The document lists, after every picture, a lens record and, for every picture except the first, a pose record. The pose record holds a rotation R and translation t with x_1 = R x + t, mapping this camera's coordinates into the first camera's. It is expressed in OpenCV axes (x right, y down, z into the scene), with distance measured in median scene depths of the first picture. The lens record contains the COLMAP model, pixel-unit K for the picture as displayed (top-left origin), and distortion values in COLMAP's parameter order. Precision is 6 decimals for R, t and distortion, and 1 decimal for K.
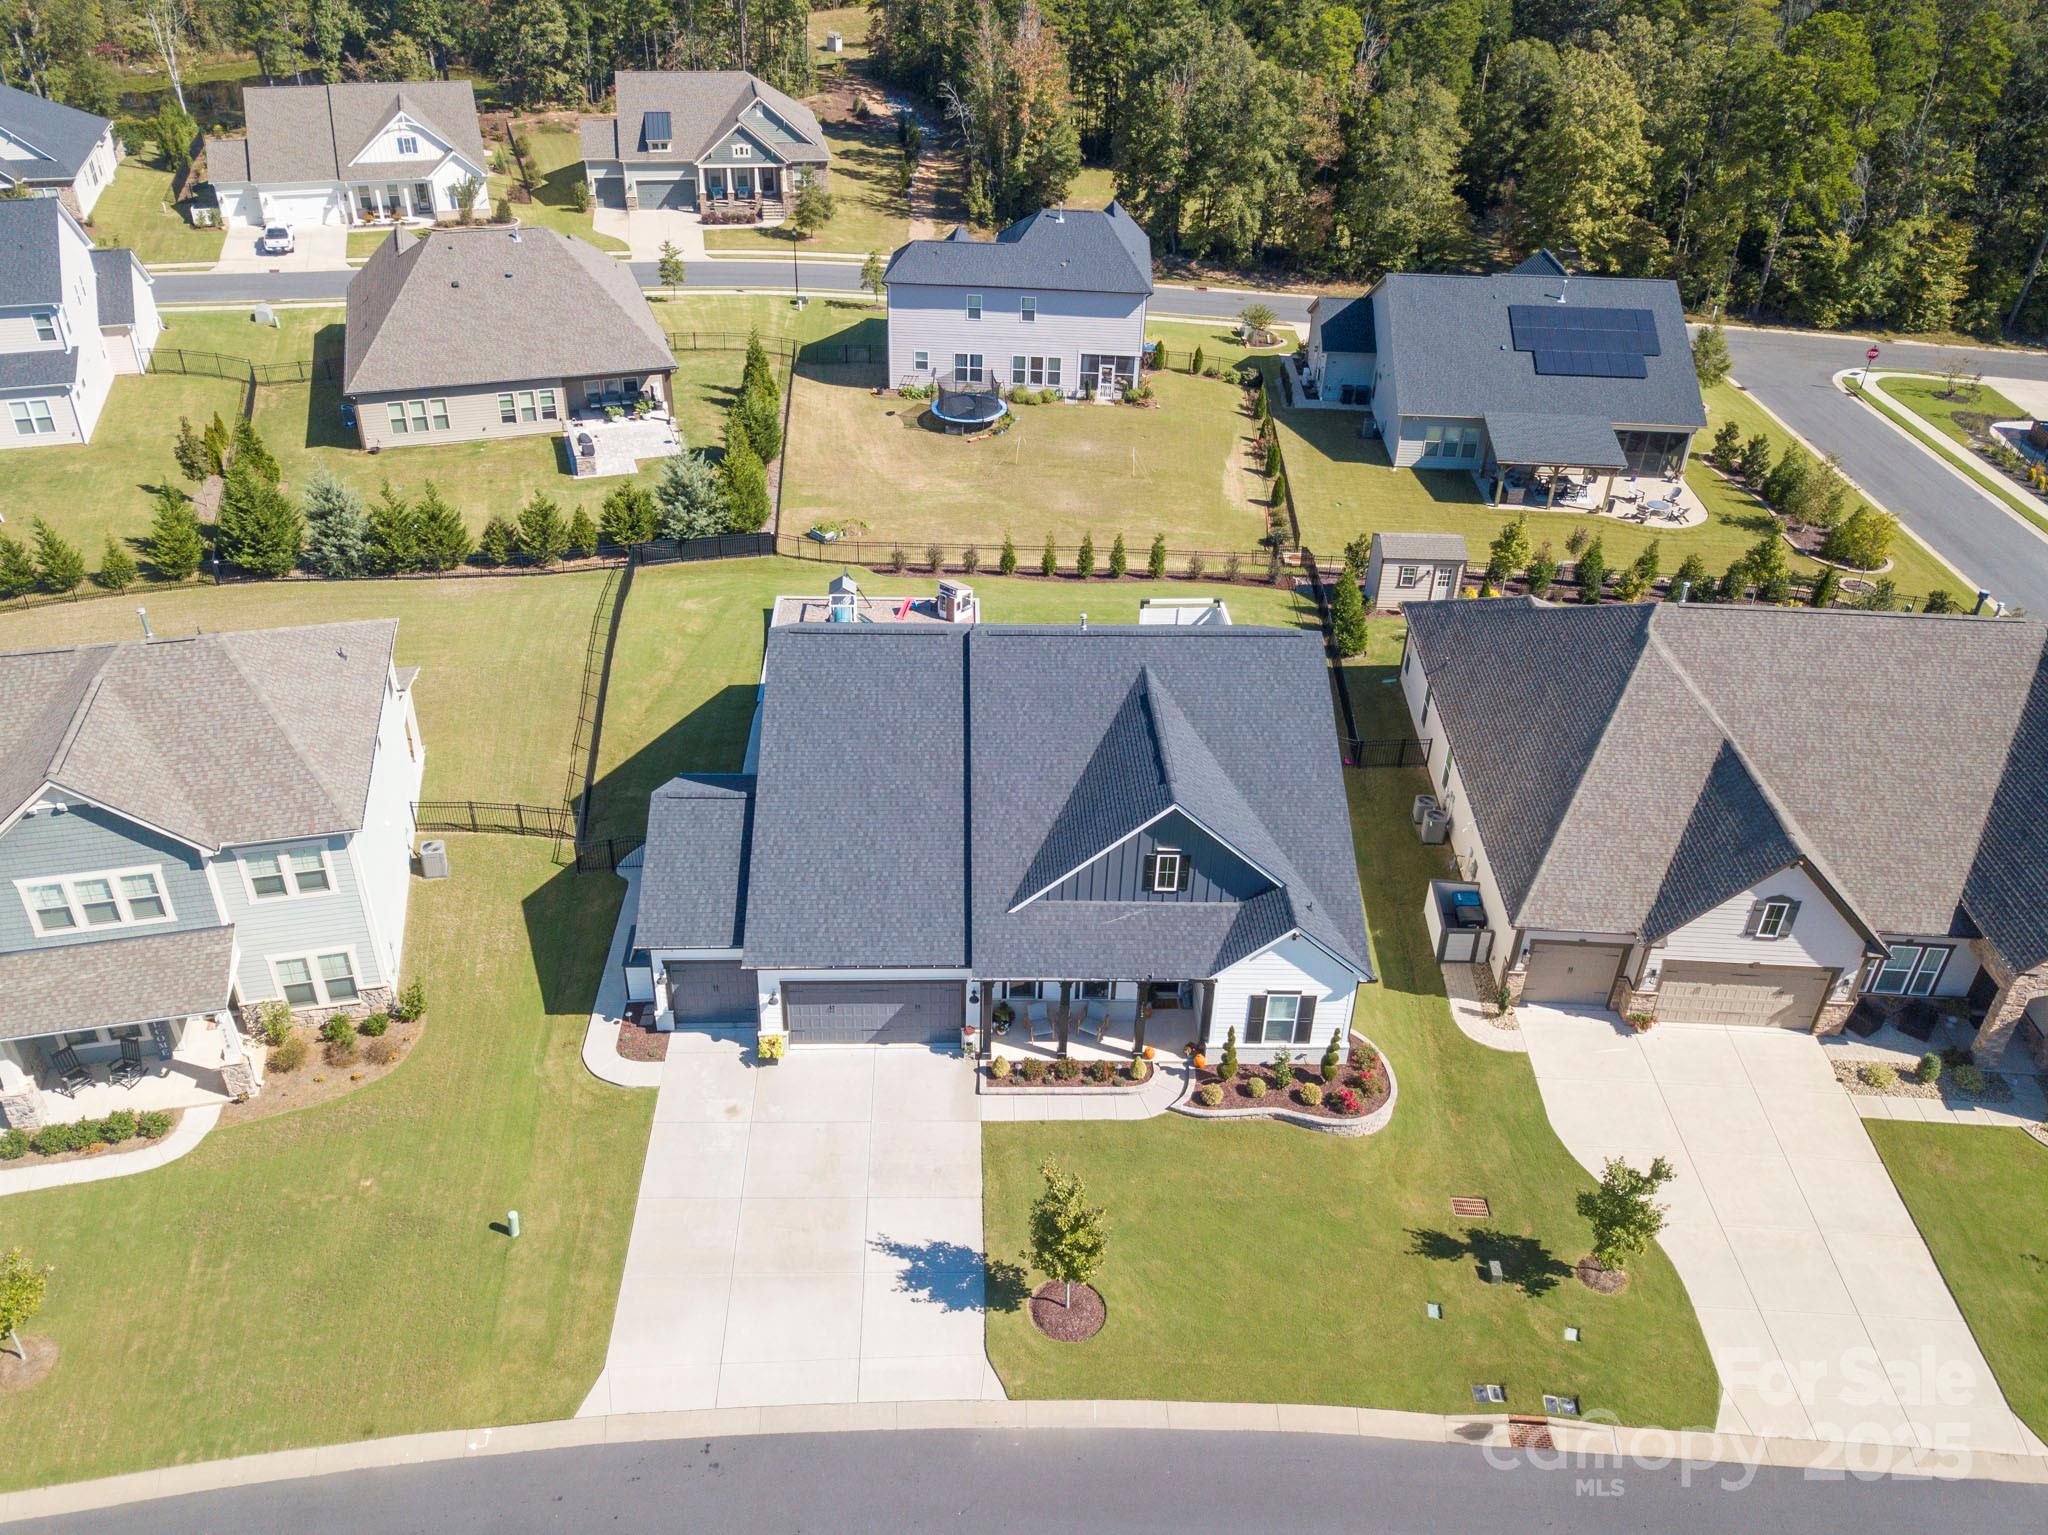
lens RADIAL K [[1596.6, 0, 1011.8], [0, 1596.6, 768.8], [0, 0, 1]] dist [0.006274, 0.003996]
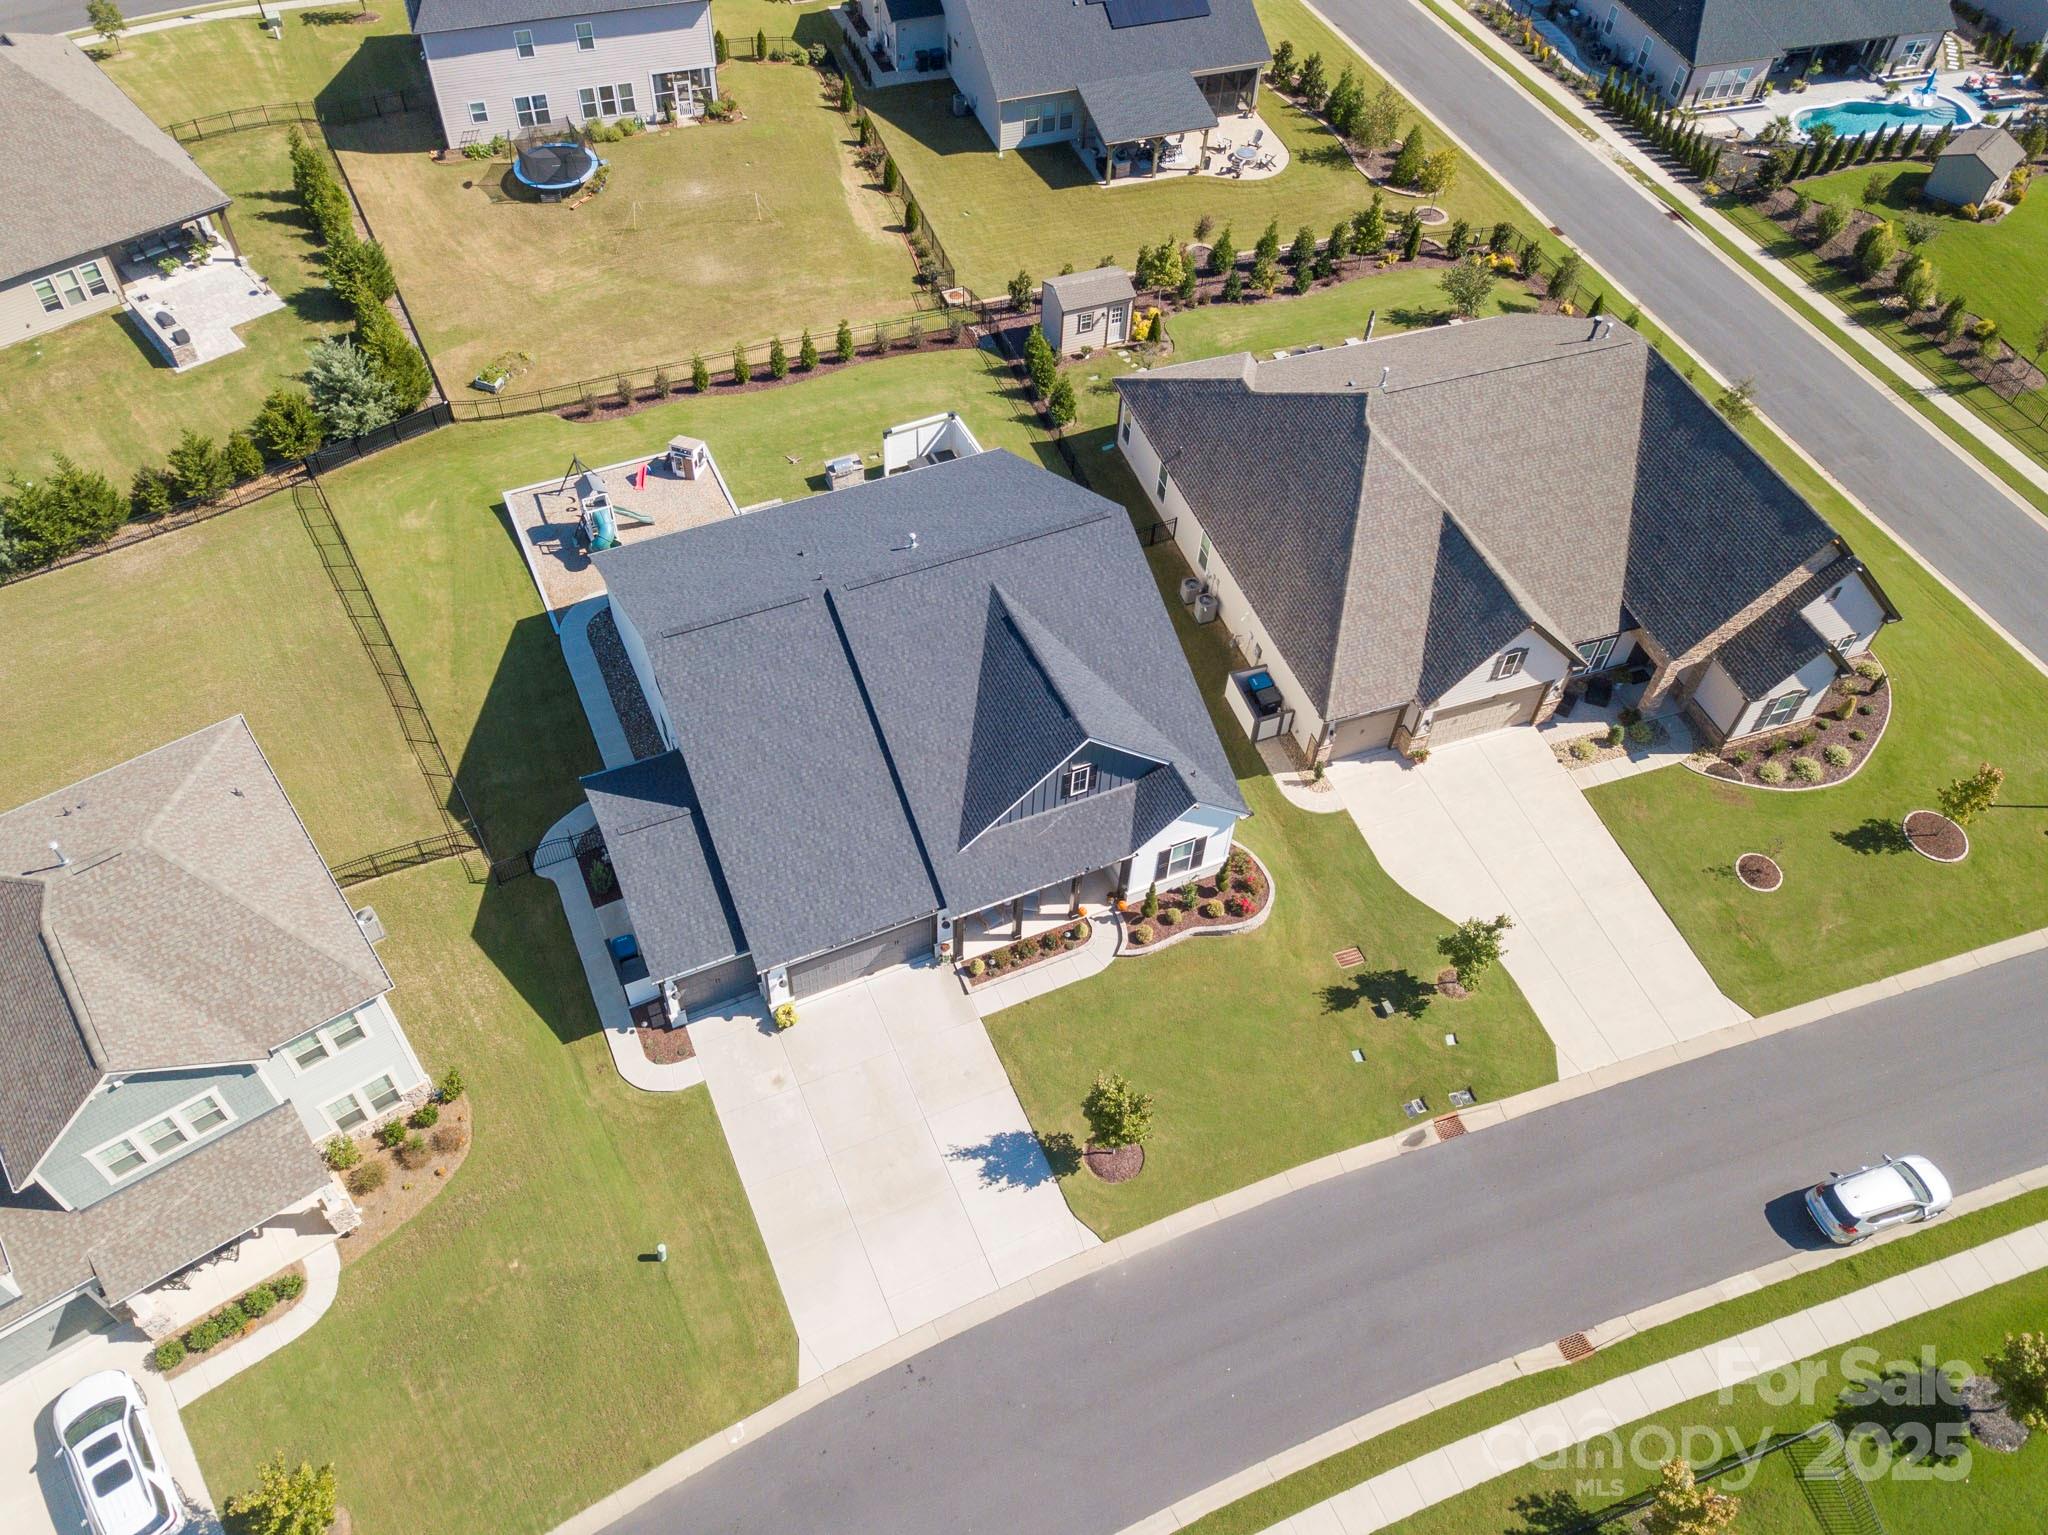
lens RADIAL K [[1596.6, 0, 1011.8], [0, 1596.6, 768.8], [0, 0, 1]] dist [0.006274, 0.003996]
pose [[0.923431, -0.292089, 0.248915, -0.207350], [0.196757, 0.917226, 0.346385, -0.312552], [-0.329486, -0.270888, 0.904466, -0.038266]]
